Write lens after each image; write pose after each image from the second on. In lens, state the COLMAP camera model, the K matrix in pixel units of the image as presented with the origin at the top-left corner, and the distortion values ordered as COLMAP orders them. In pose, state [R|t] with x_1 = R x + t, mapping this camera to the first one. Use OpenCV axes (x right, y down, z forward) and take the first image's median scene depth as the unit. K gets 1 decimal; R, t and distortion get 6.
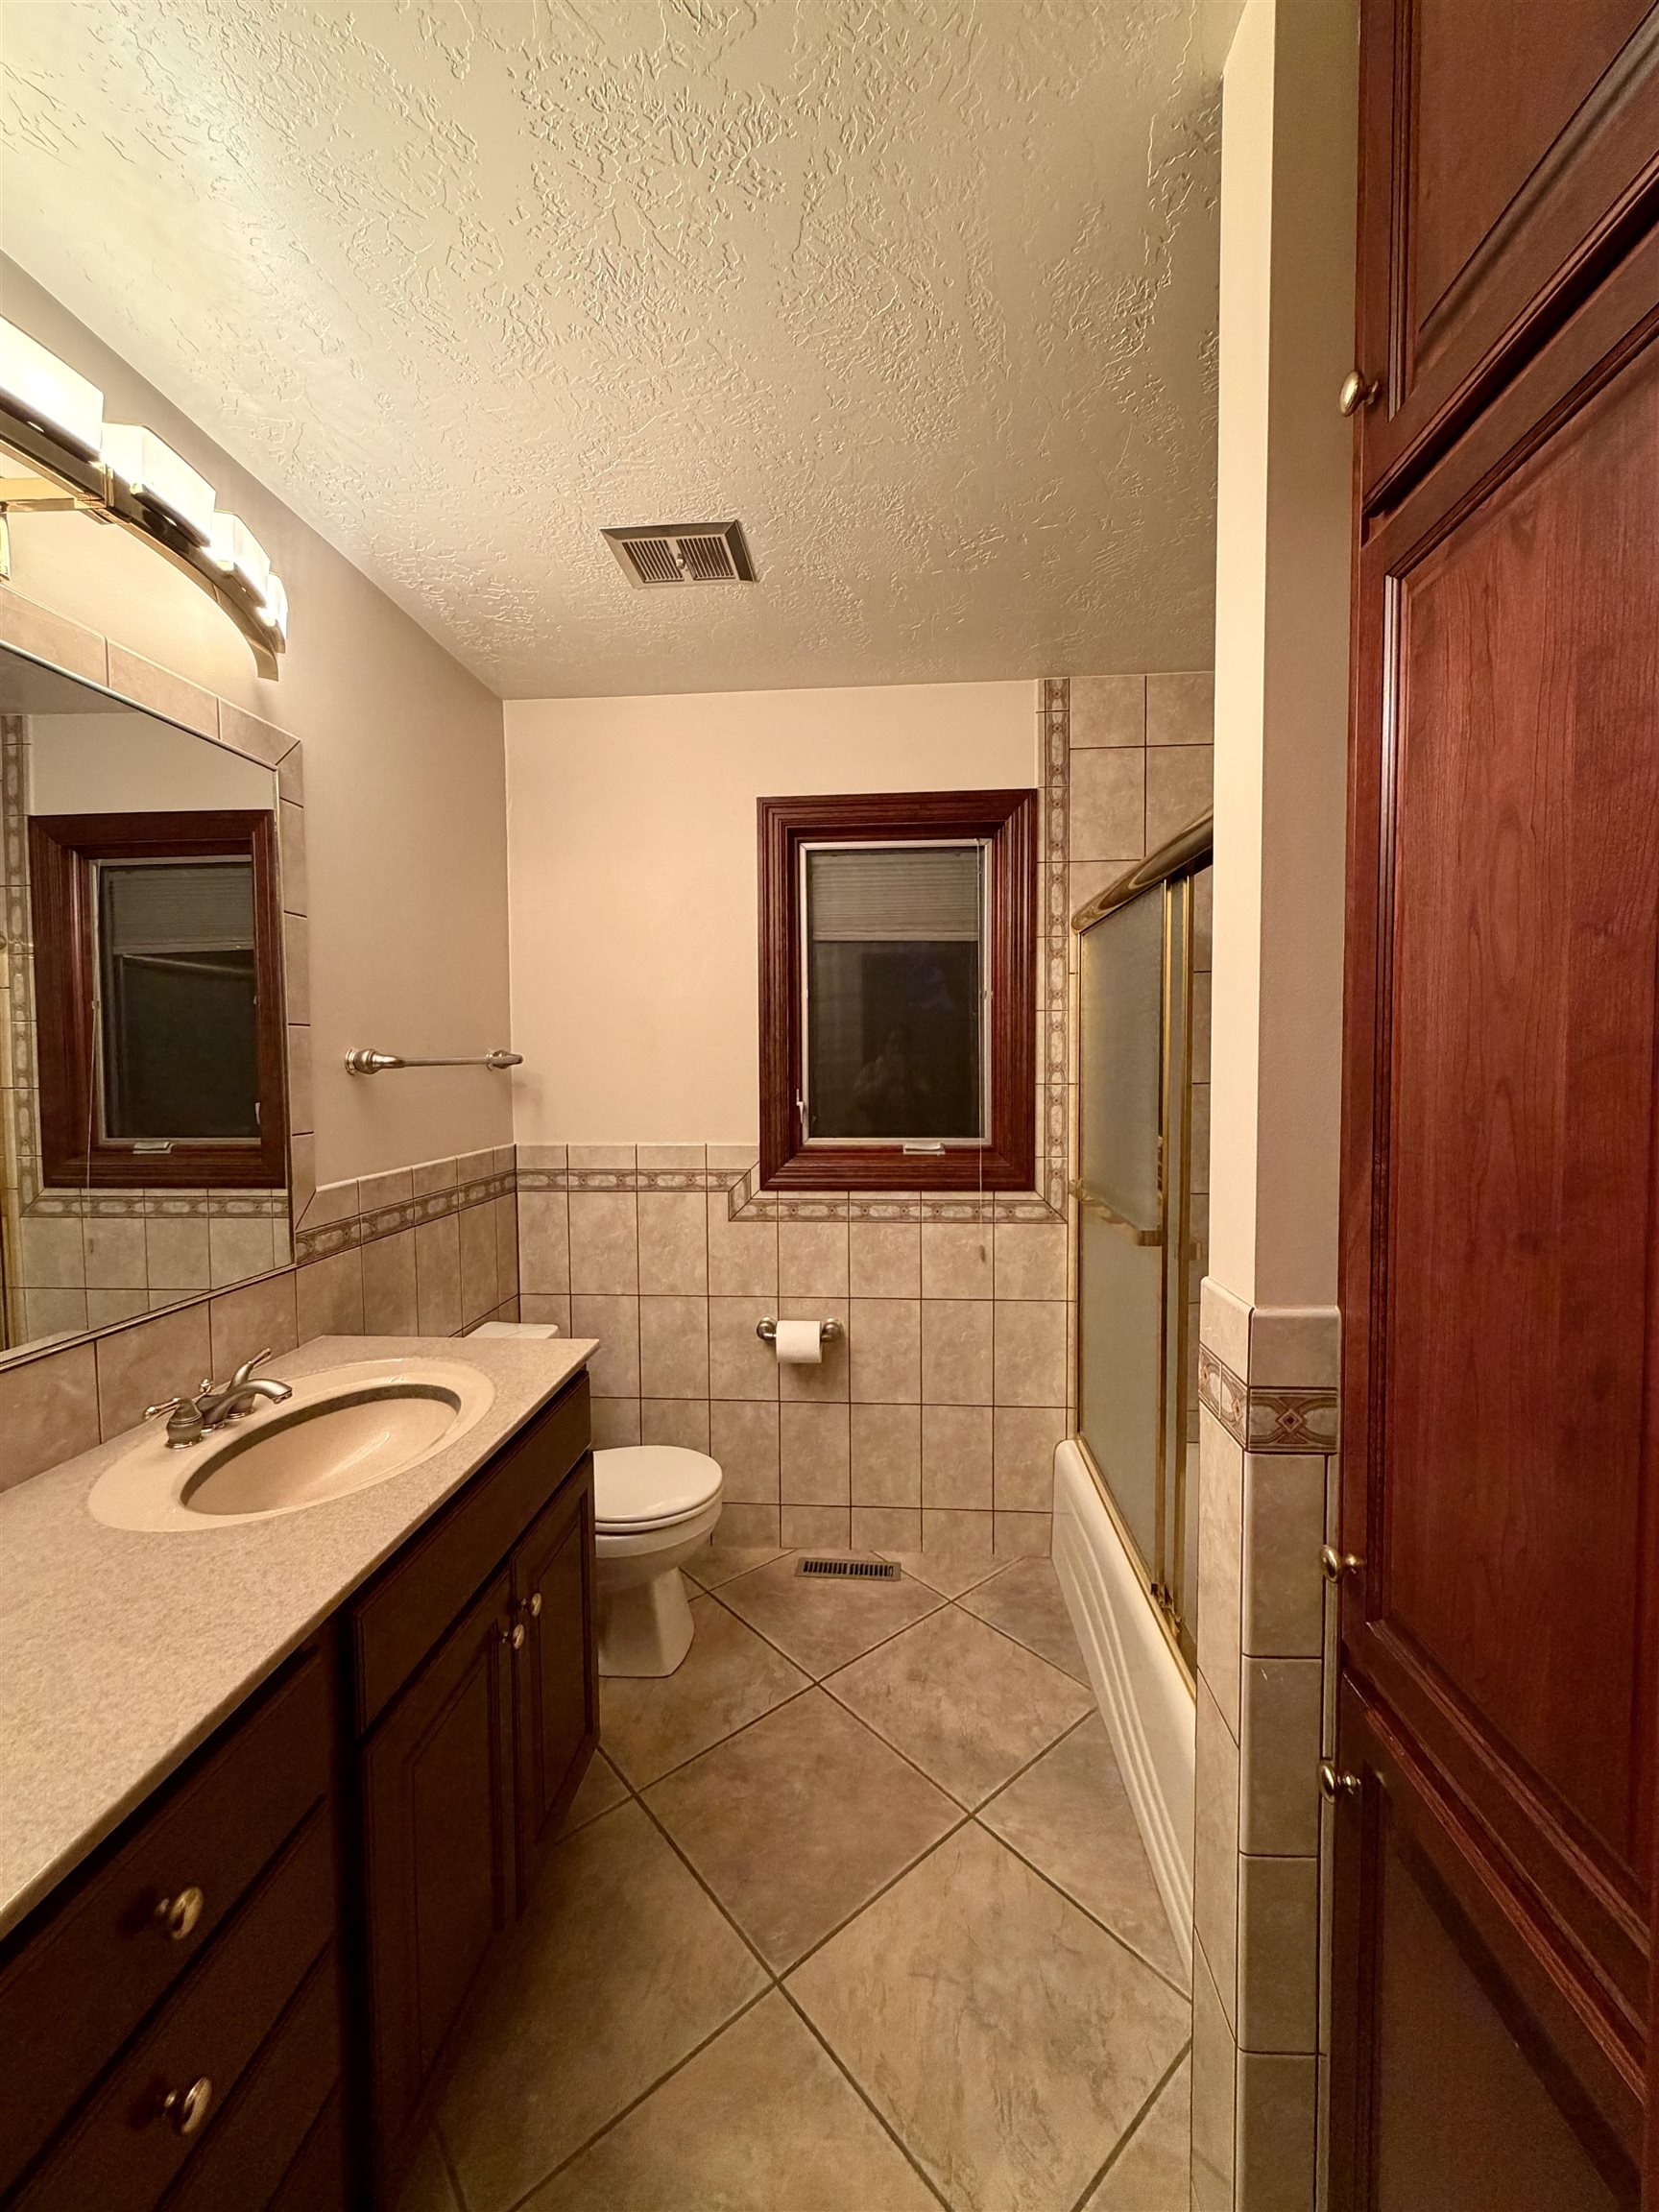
lens RADIAL K [[879.7, 0, 834.0], [0, 879.7, 1098.5], [0, 0, 1]] dist [-0.000523, -0.000137]
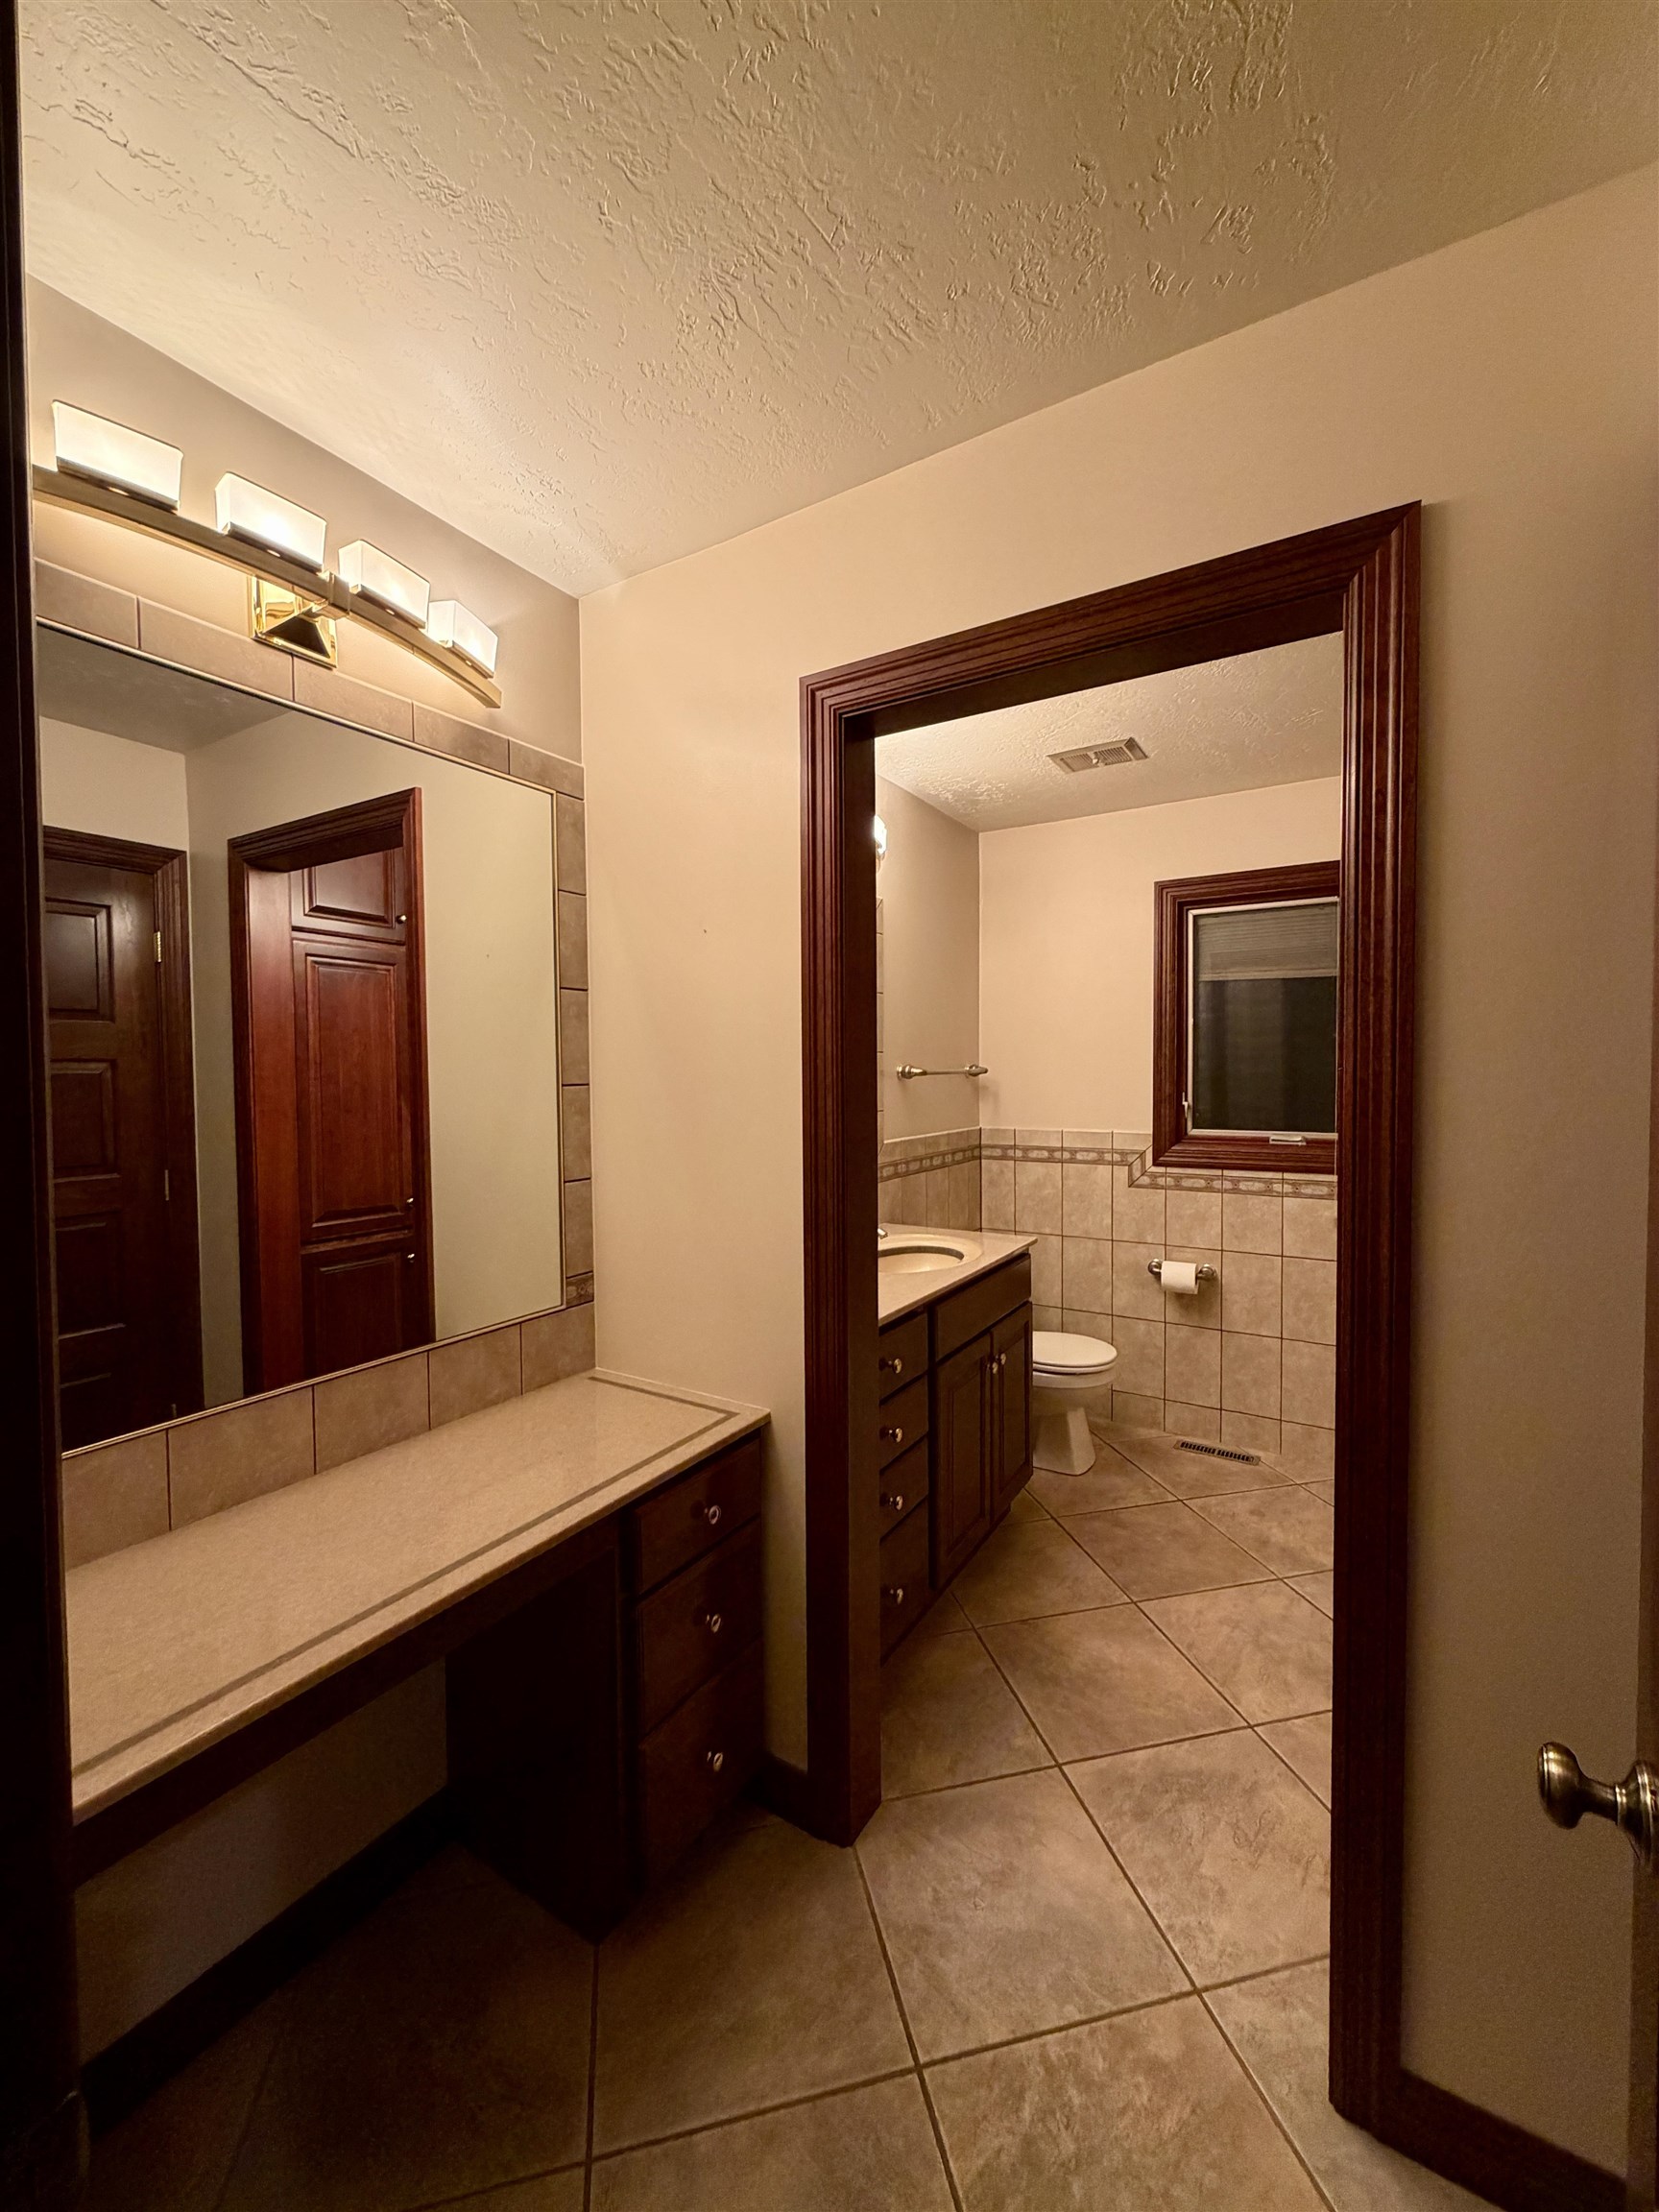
lens RADIAL K [[879.7, 0, 834.0], [0, 879.7, 1098.5], [0, 0, 1]] dist [-0.000523, -0.000137]
pose [[0.887121, 0.014360, -0.461314, 0.107260], [-0.019612, 0.999786, -0.006594, 0.018302], [0.461120, 0.014897, 0.887213, -0.450553]]
